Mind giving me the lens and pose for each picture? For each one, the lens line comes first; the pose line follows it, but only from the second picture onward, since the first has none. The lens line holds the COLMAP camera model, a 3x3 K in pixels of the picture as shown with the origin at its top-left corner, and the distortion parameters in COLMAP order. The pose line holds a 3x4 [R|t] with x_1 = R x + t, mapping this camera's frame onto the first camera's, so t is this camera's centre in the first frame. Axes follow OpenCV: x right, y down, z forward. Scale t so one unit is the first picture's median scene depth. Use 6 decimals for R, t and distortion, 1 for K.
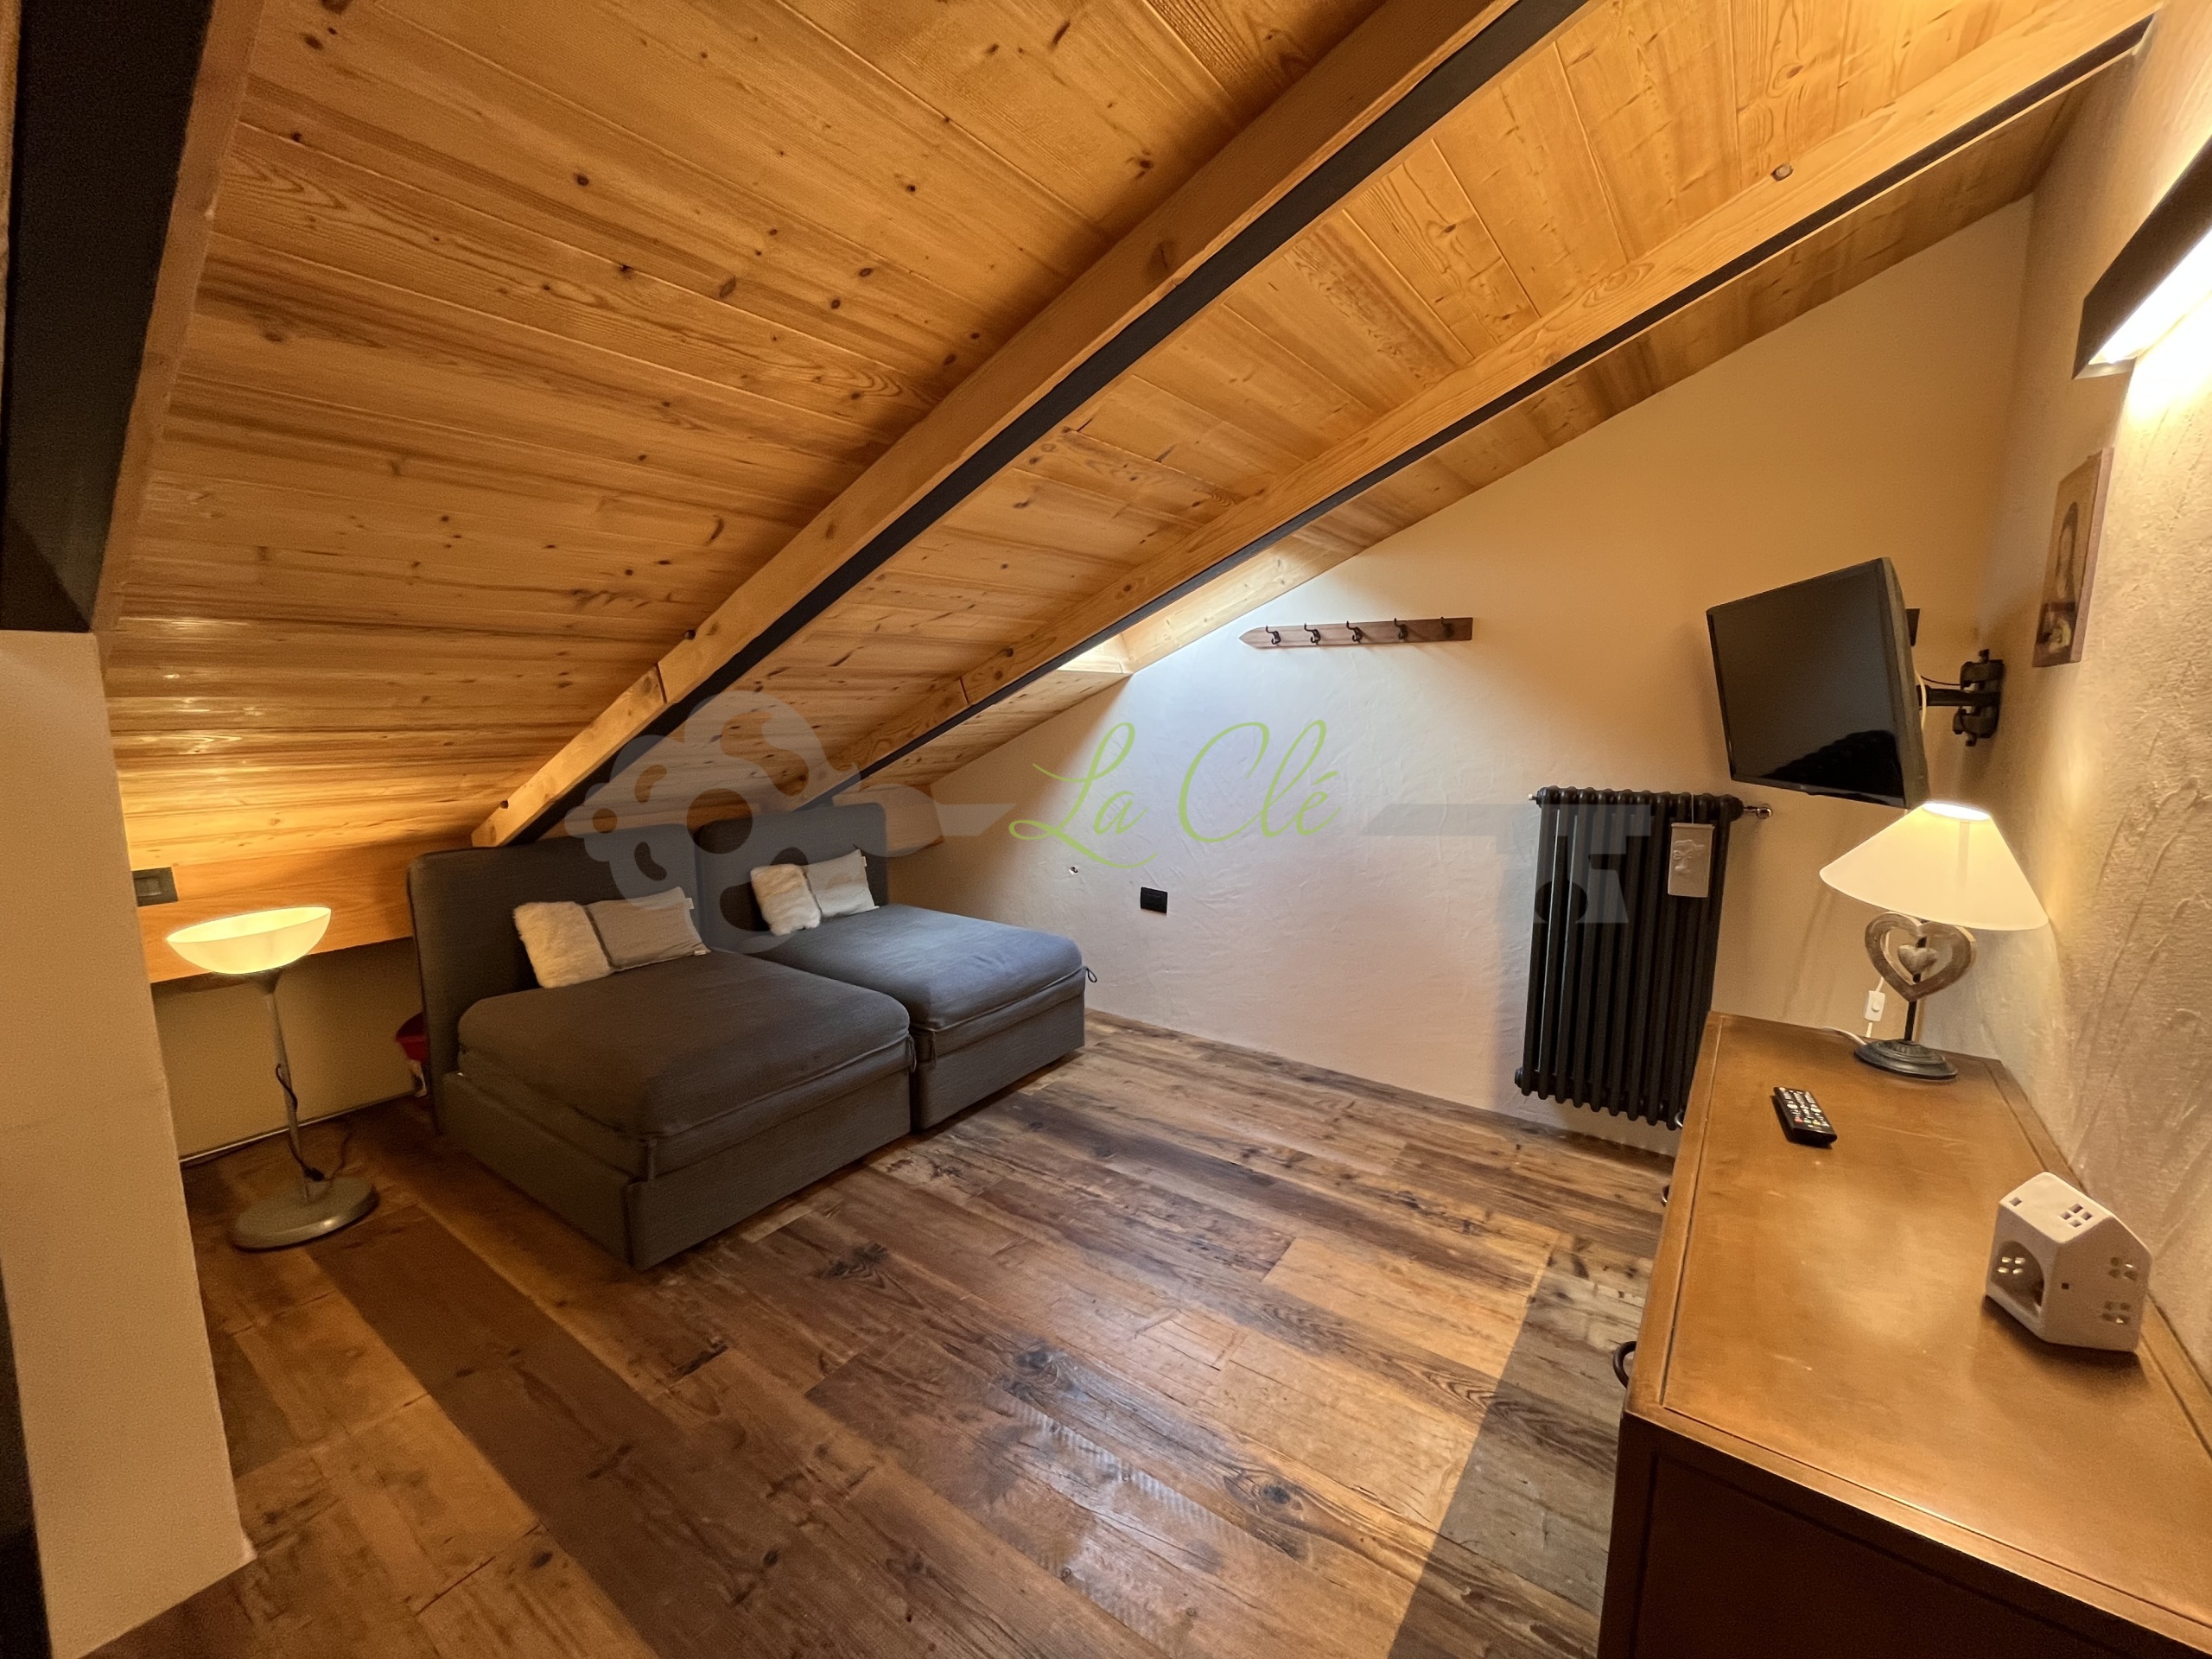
lens RADIAL K [[896.4, 0, 1109.0], [0, 896.4, 825.7], [0, 0, 1]] dist [-0.001684, 0.000245]
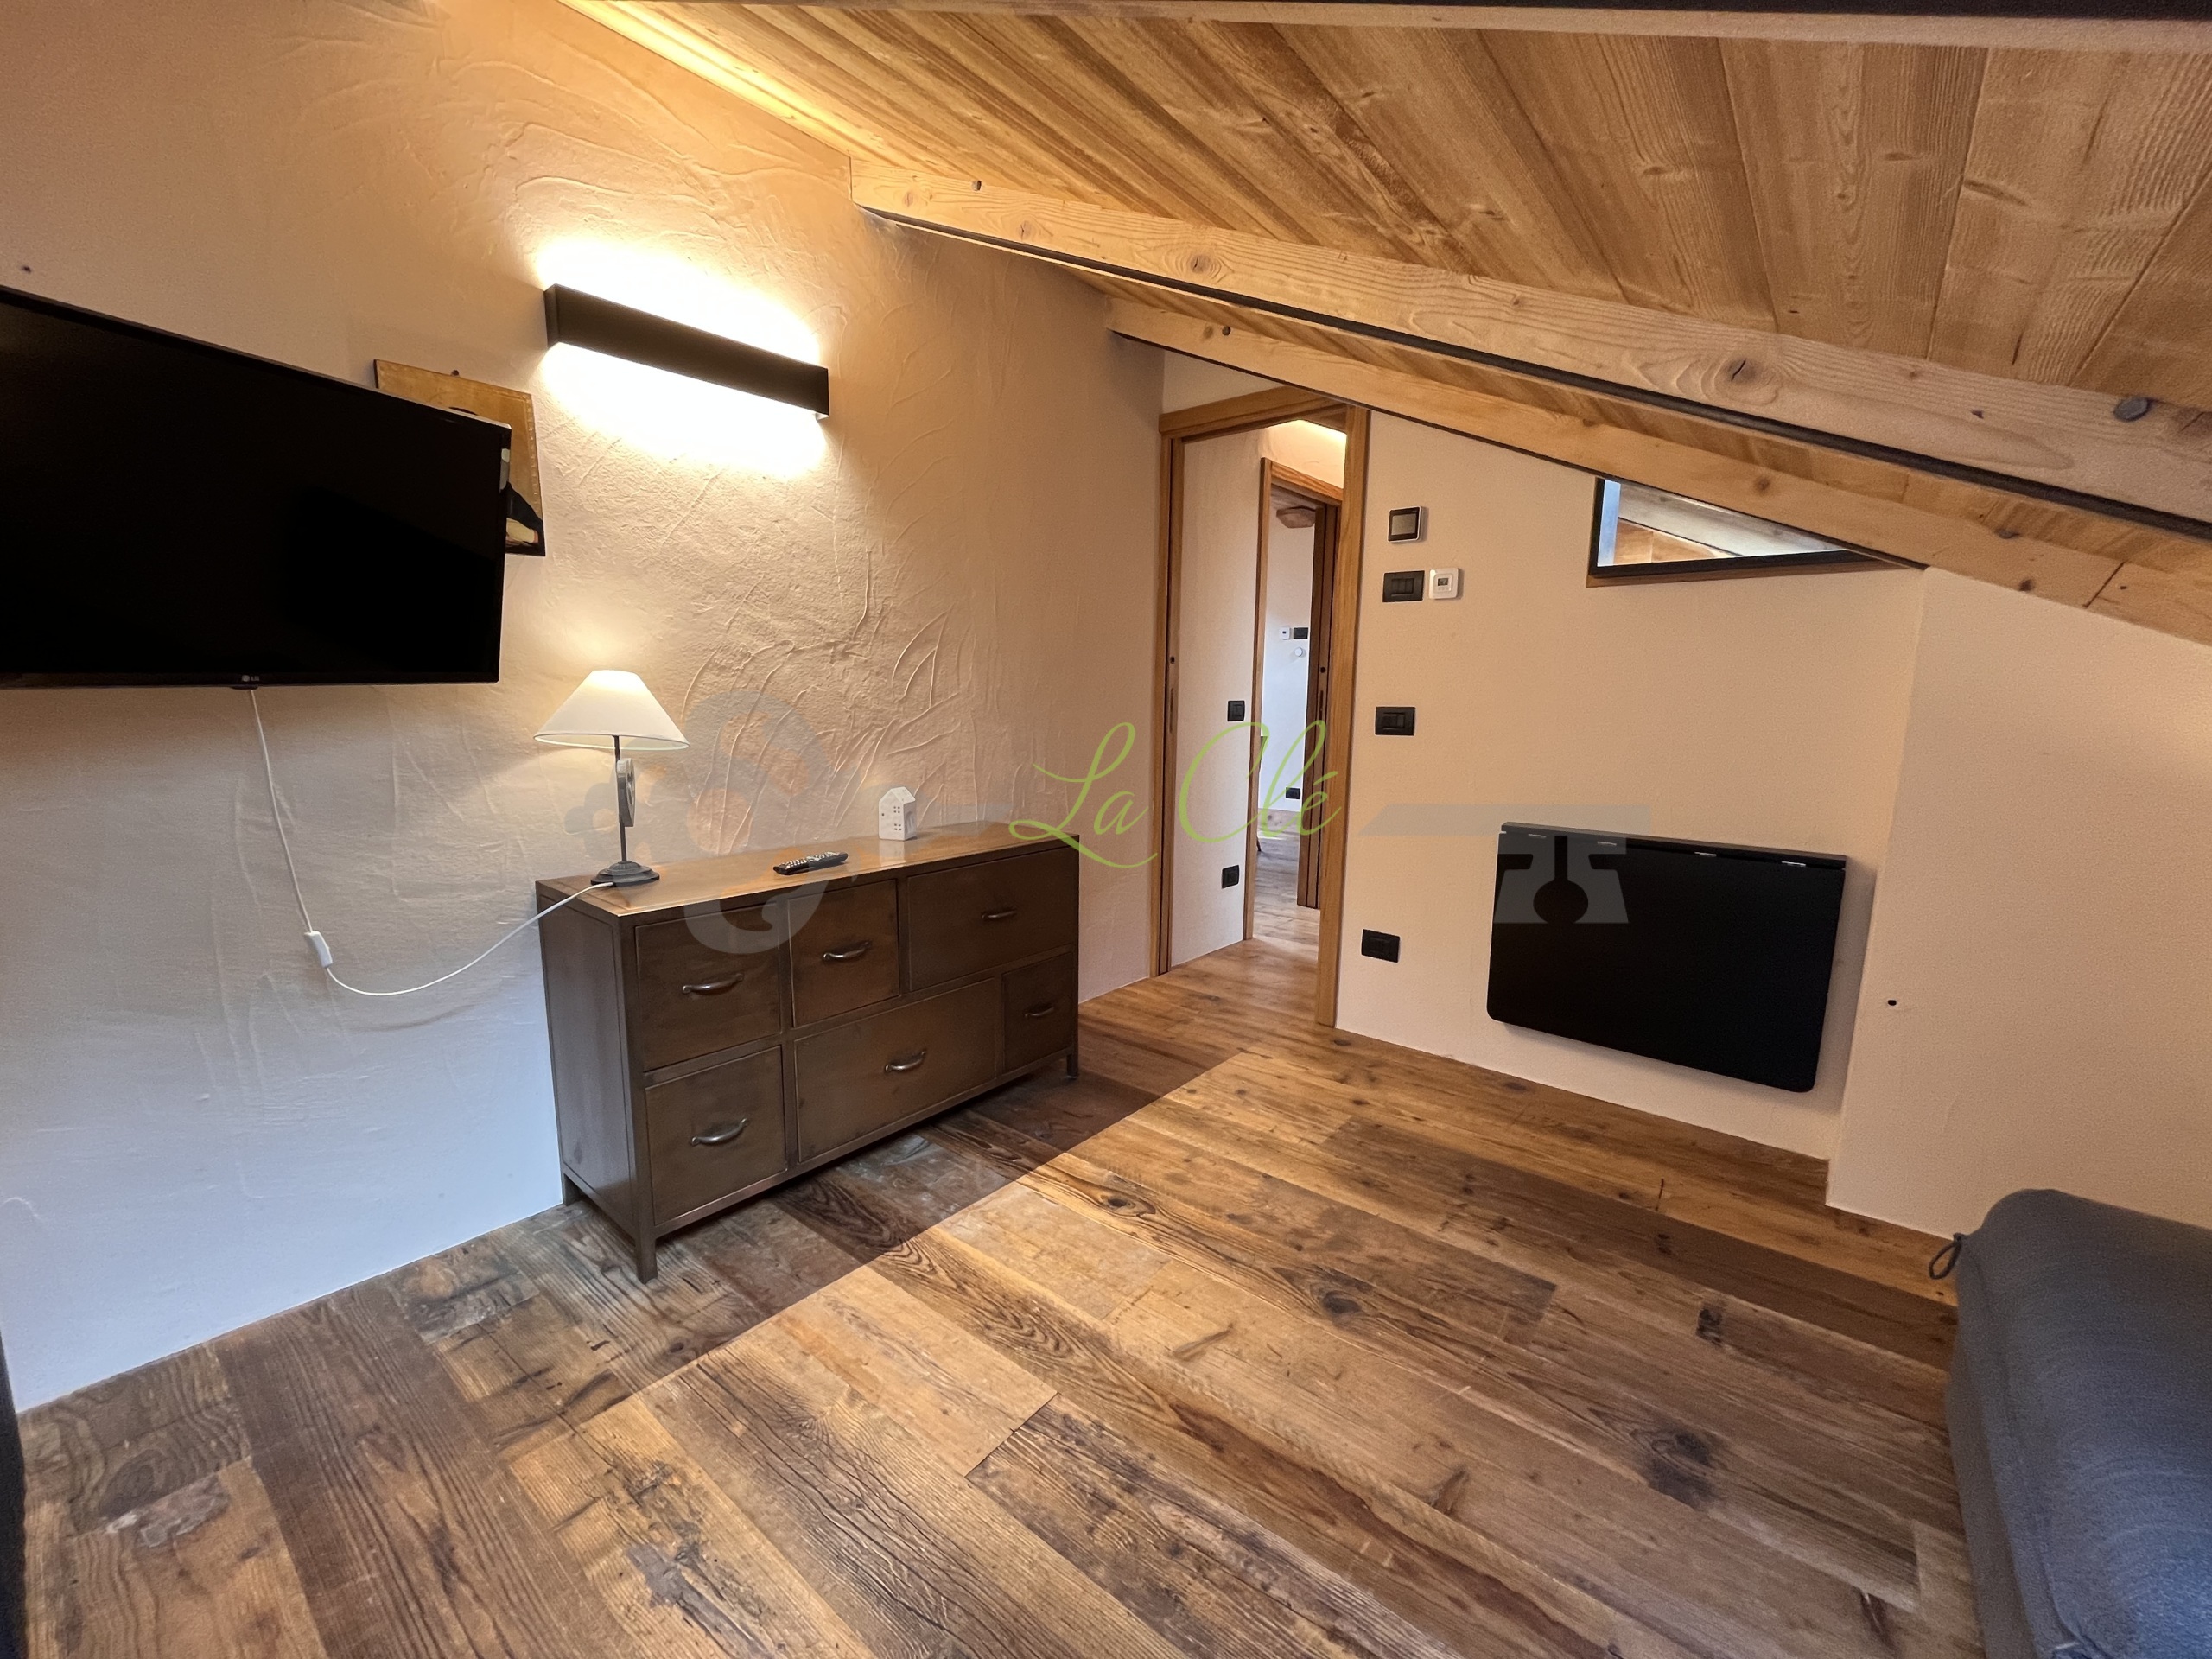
lens RADIAL K [[896.4, 0, 1109.8], [0, 896.4, 830.1], [0, 0, 1]] dist [-0.001684, 0.000245]
pose [[-0.997838, -0.028516, 0.059206, 0.104452], [-0.009729, 0.955121, 0.296056, -0.136031], [-0.064992, 0.294840, -0.953334, 1.628317]]
